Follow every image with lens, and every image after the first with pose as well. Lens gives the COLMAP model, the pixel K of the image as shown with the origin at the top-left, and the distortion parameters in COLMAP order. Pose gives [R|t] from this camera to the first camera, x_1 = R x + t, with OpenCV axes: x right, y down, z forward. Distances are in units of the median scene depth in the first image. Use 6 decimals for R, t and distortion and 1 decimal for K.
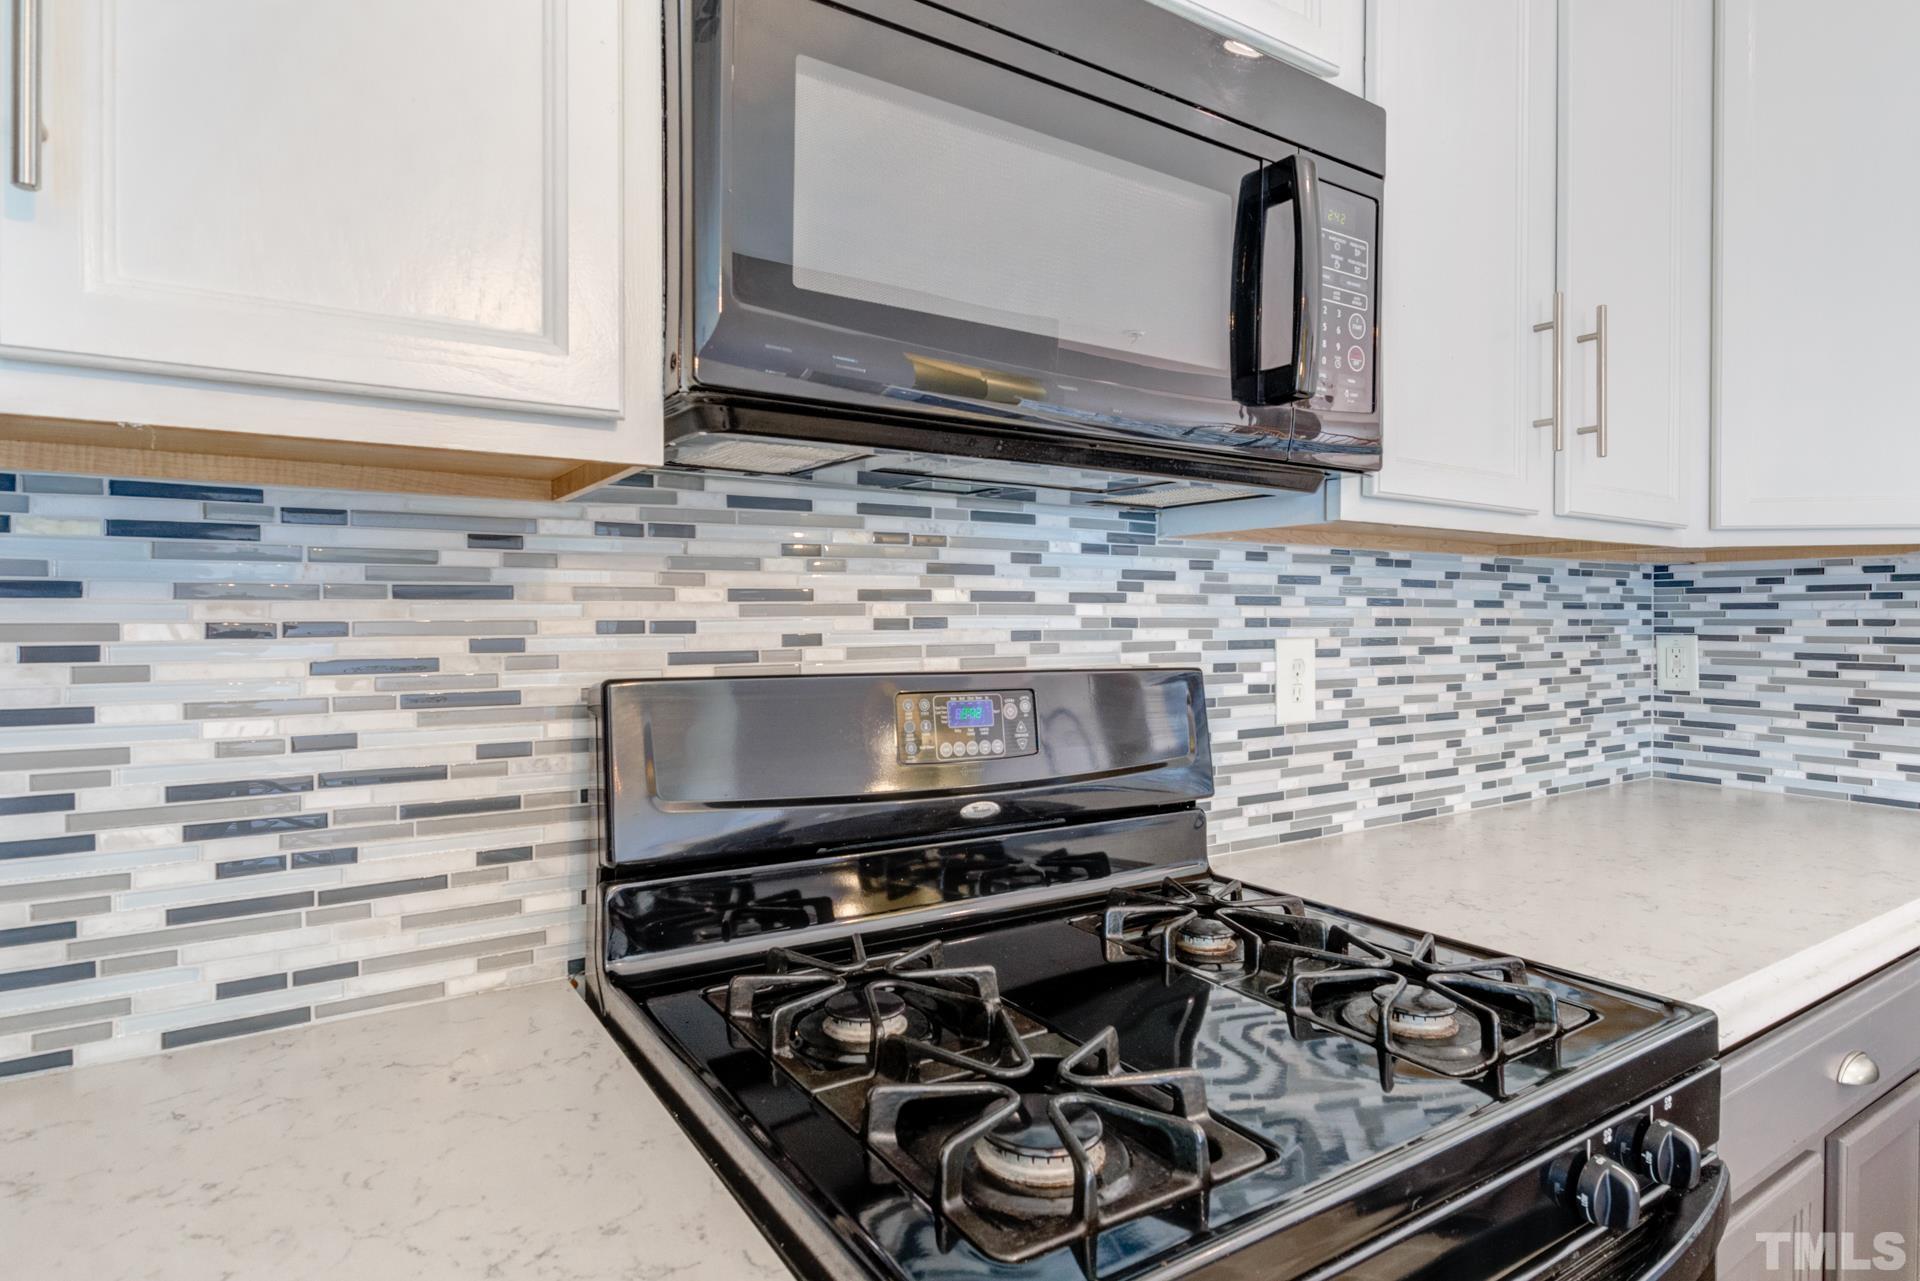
lens RADIAL K [[928.5, 0, 983.1], [0, 928.5, 627.2], [0, 0, 1]] dist [0.003788, 0.000334]
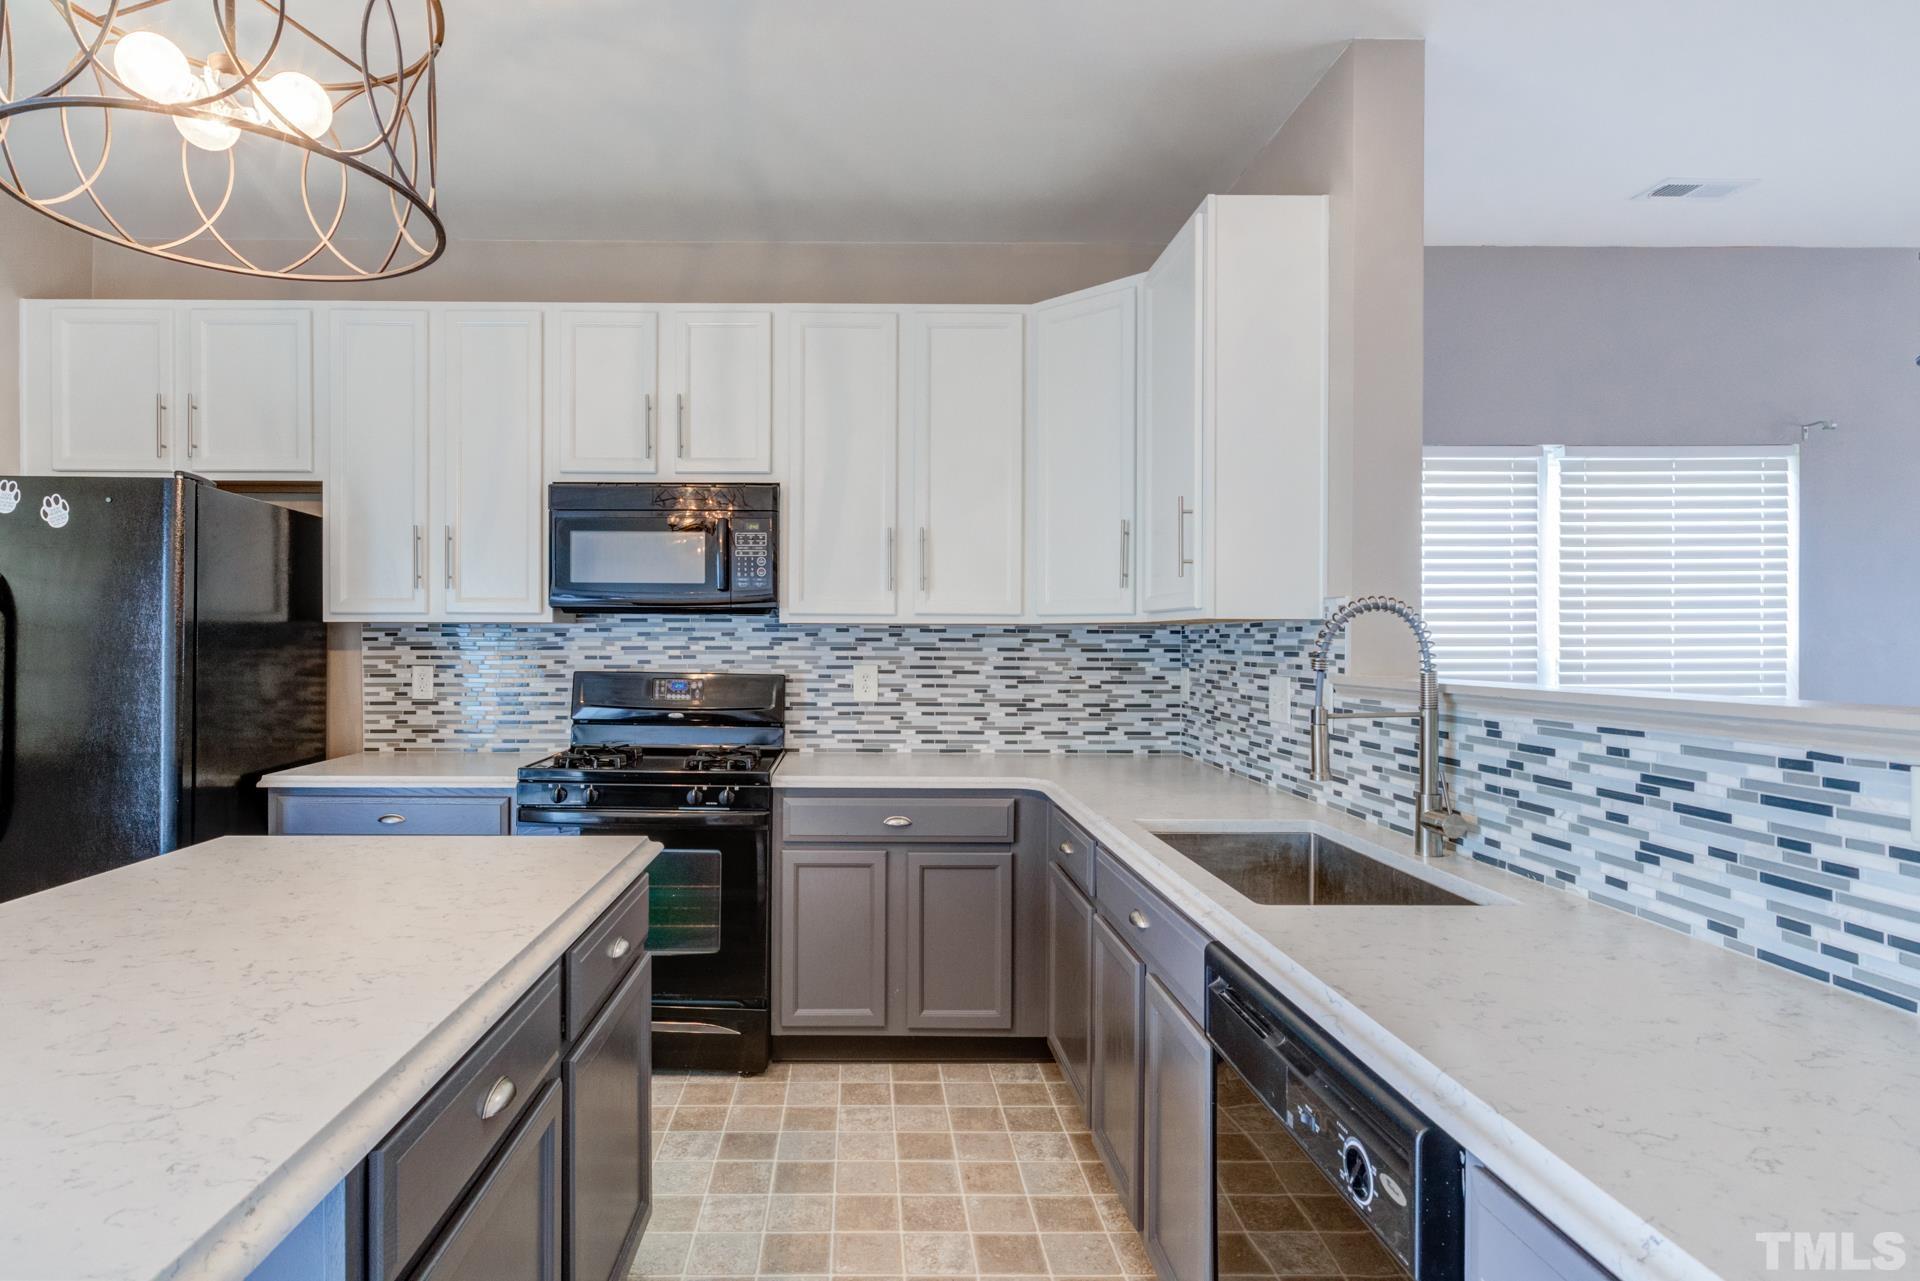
lens RADIAL K [[1004.4, 0, 865.3], [0, 1004.4, 646.6], [0, 0, 1]] dist [-0.003336, 0.001591]
pose [[0.858802, 0.007921, -0.512246, 1.737625], [-0.009404, 0.999956, -0.000303, -0.035149], [0.512221, 0.005077, 0.858839, -1.236831]]
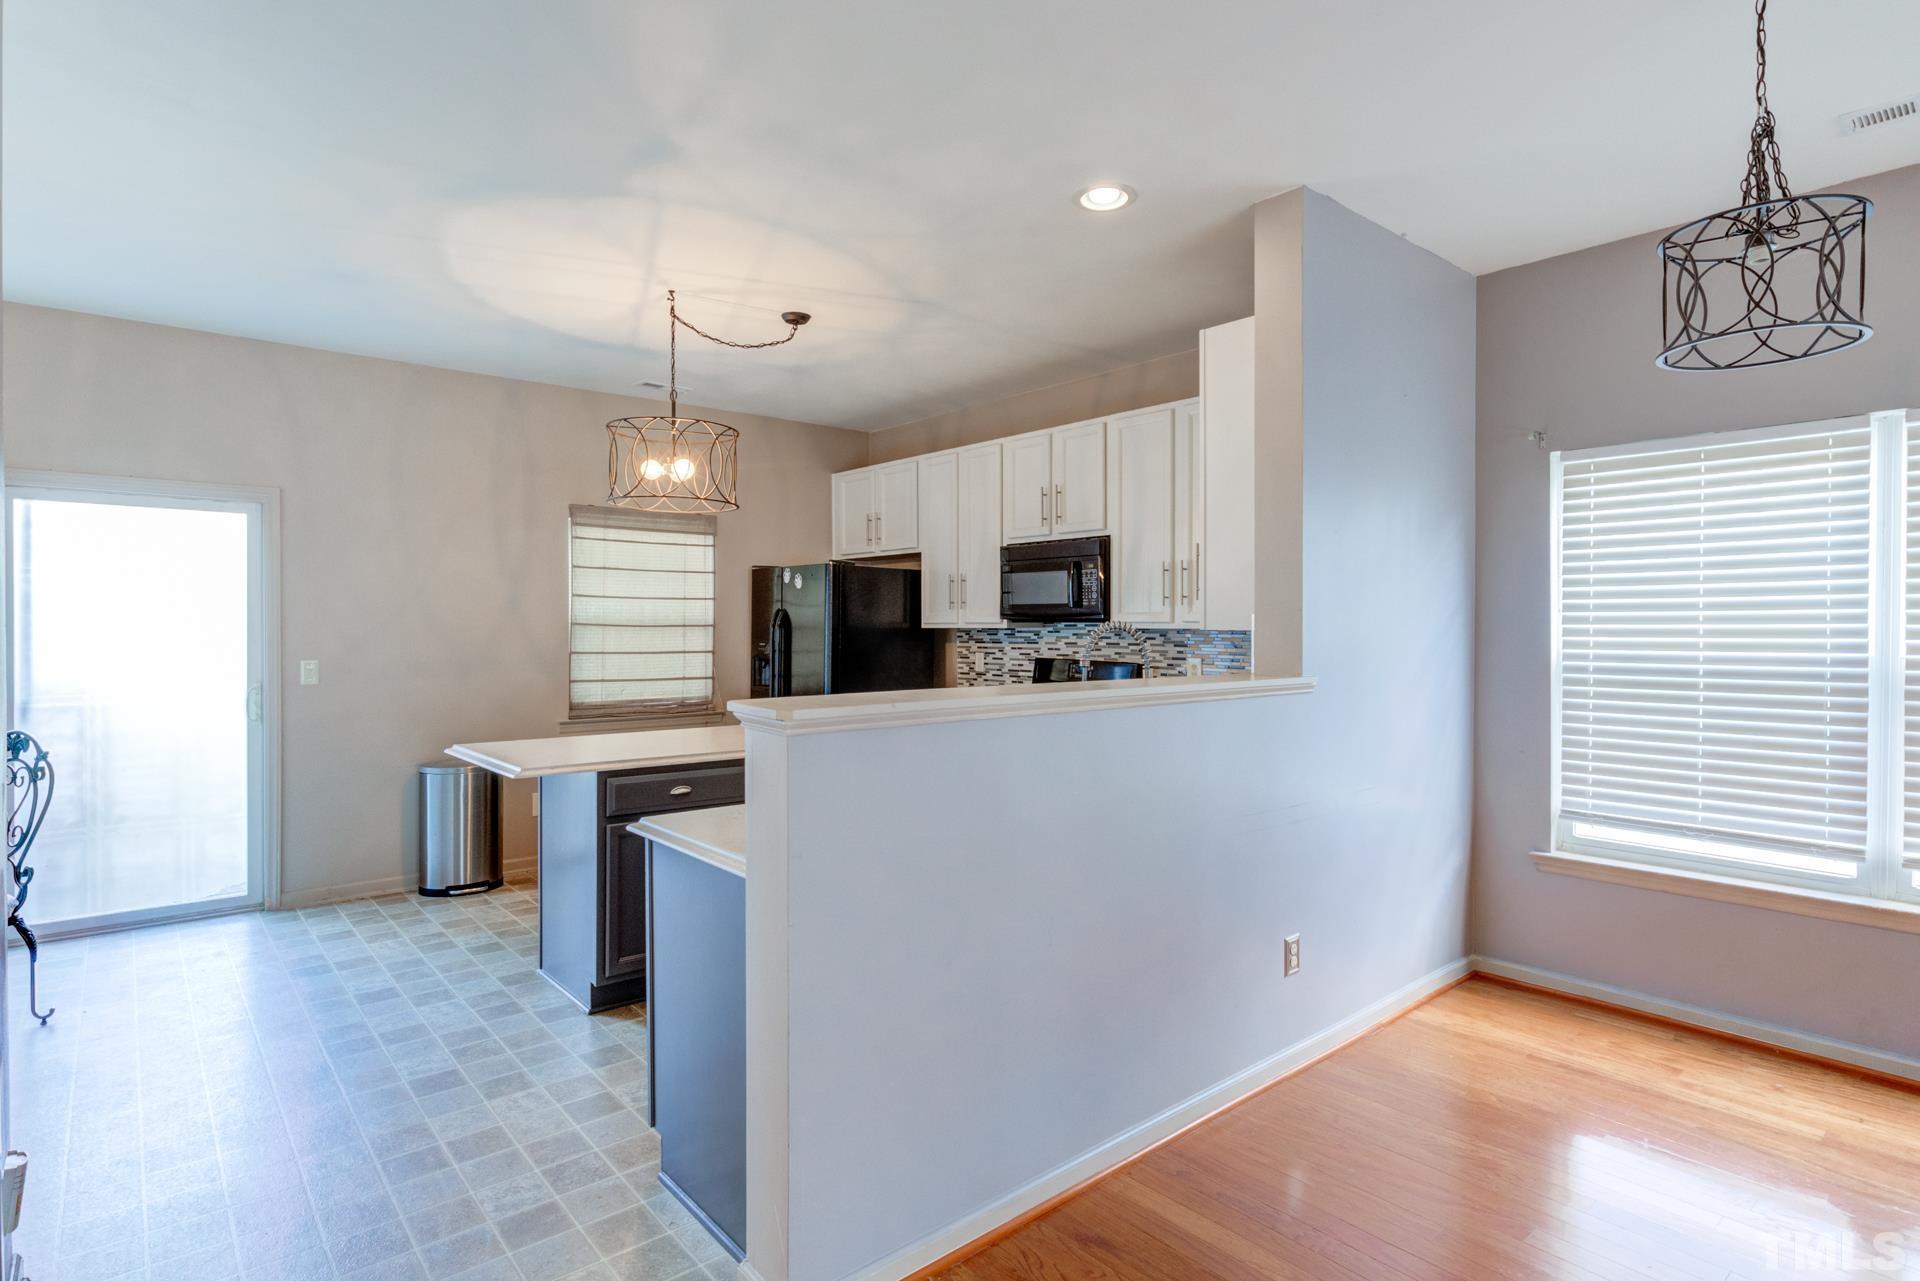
lens RADIAL K [[971.1, 0, 967.5], [0, 971.1, 637.1], [0, 0, 1]] dist [-0.000647, -0.001828]
pose [[0.170349, 0.015471, -0.985262, 3.729074], [-0.008189, 0.999864, 0.014284, -0.106845], [0.985350, 0.005635, 0.170453, -0.352891]]
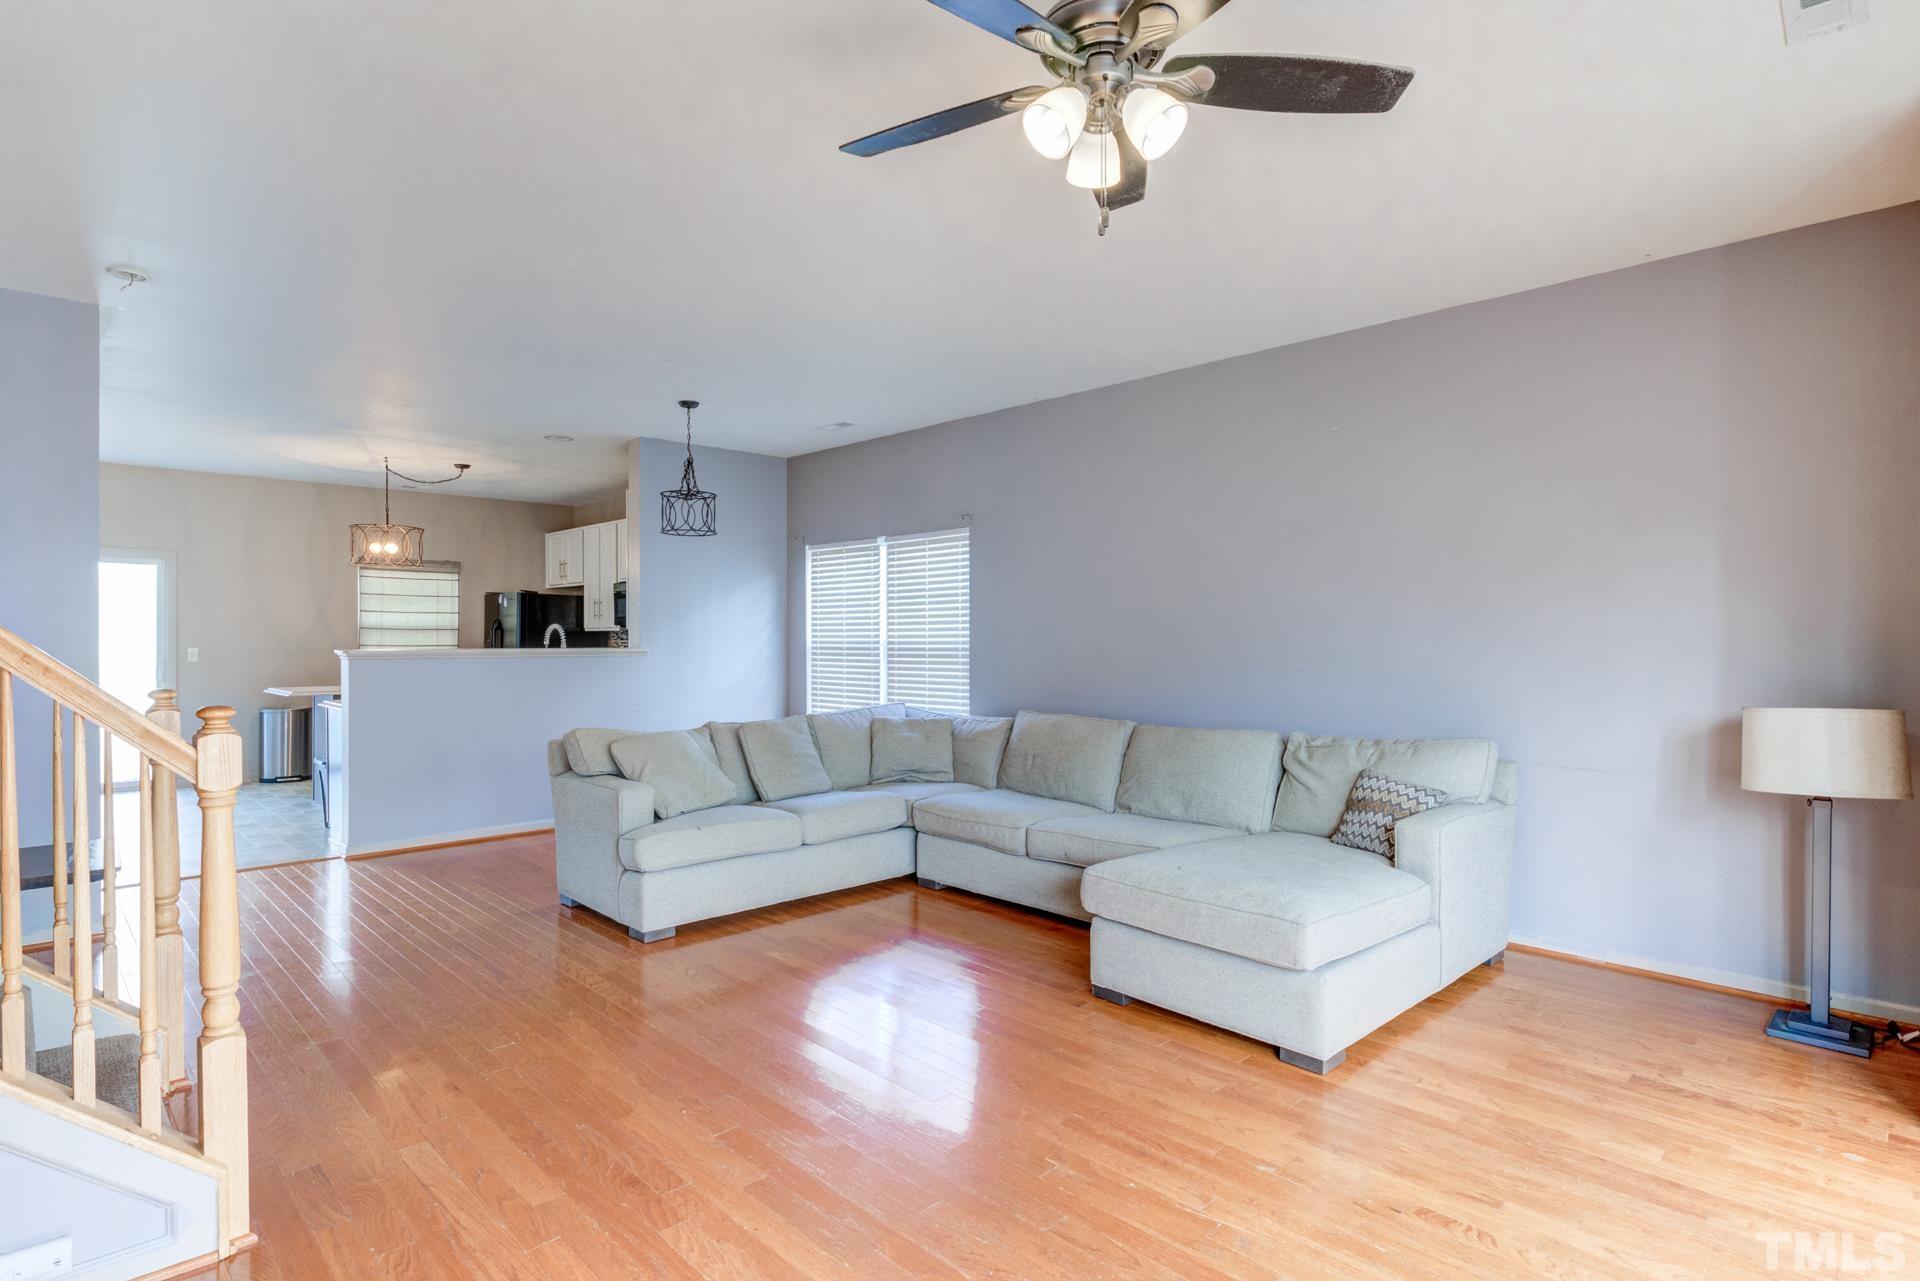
lens RADIAL K [[971.1, 0, 970.0], [0, 971.1, 640.8], [0, 0, 1]] dist [-0.000647, -0.001828]
pose [[0.237183, 0.008331, -0.971429, 7.099933], [-0.008203, 0.999945, 0.006573, -0.079768], [0.971430, 0.006410, 0.237238, 1.266703]]
